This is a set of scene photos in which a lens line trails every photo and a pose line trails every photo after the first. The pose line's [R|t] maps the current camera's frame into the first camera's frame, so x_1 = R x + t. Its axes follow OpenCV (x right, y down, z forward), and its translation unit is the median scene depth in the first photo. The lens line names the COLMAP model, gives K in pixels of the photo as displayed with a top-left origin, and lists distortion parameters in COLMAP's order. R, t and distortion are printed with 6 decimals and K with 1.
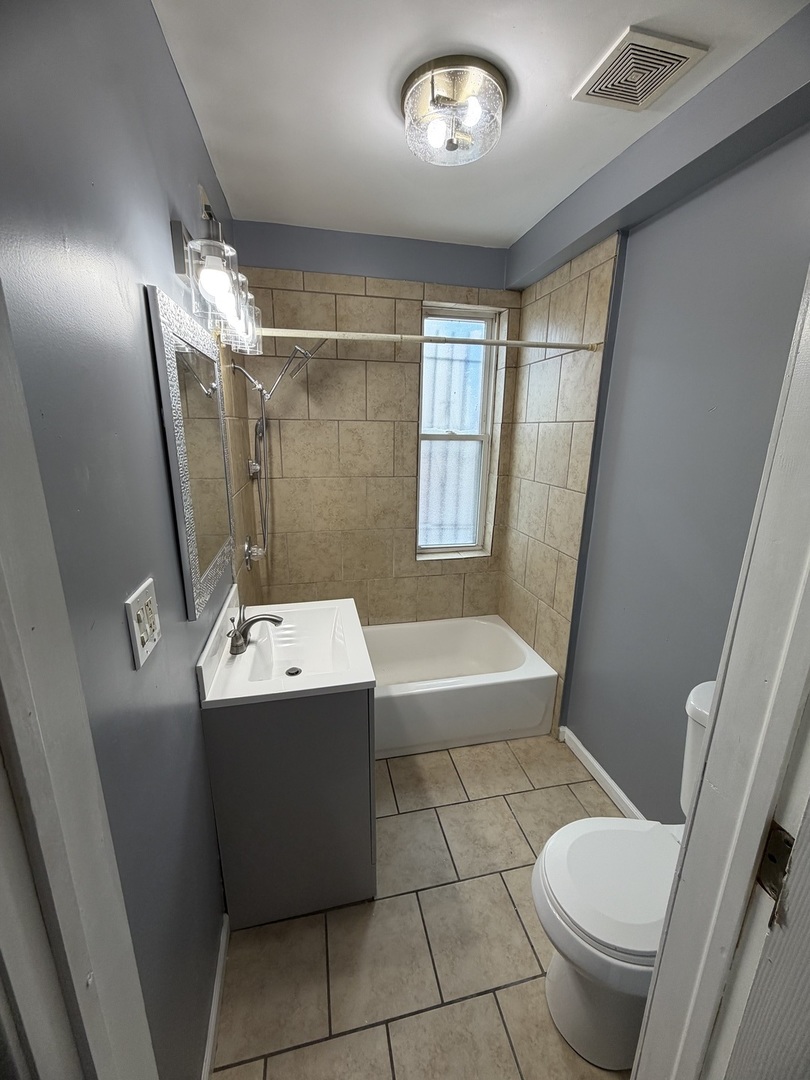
lens RADIAL K [[431.1, 0, 406.3], [0, 431.1, 534.5], [0, 0, 1]] dist [-0.002271, 0.000871]
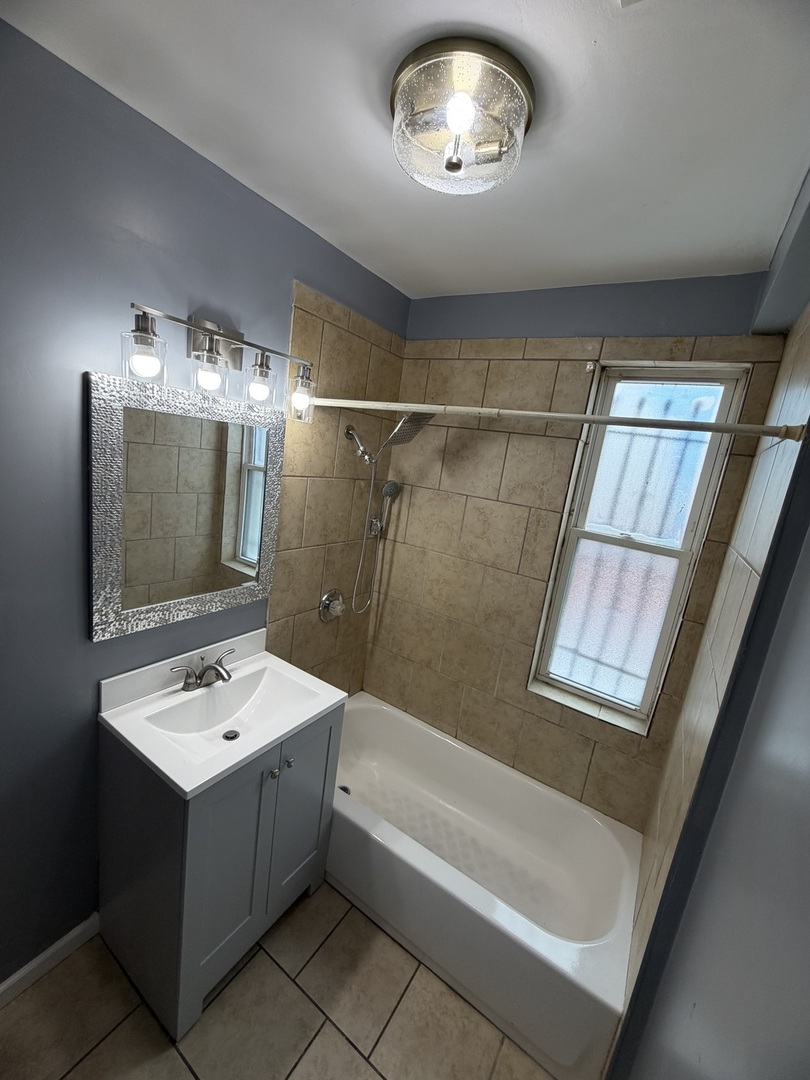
lens RADIAL K [[431.1, 0, 406.7], [0, 431.1, 534.1], [0, 0, 1]] dist [-0.002271, 0.000871]
pose [[0.694719, 0.213487, -0.686869, 0.370429], [-0.299099, 0.954204, -0.005940, -0.144183], [0.654144, 0.209569, 0.726757, 0.289125]]
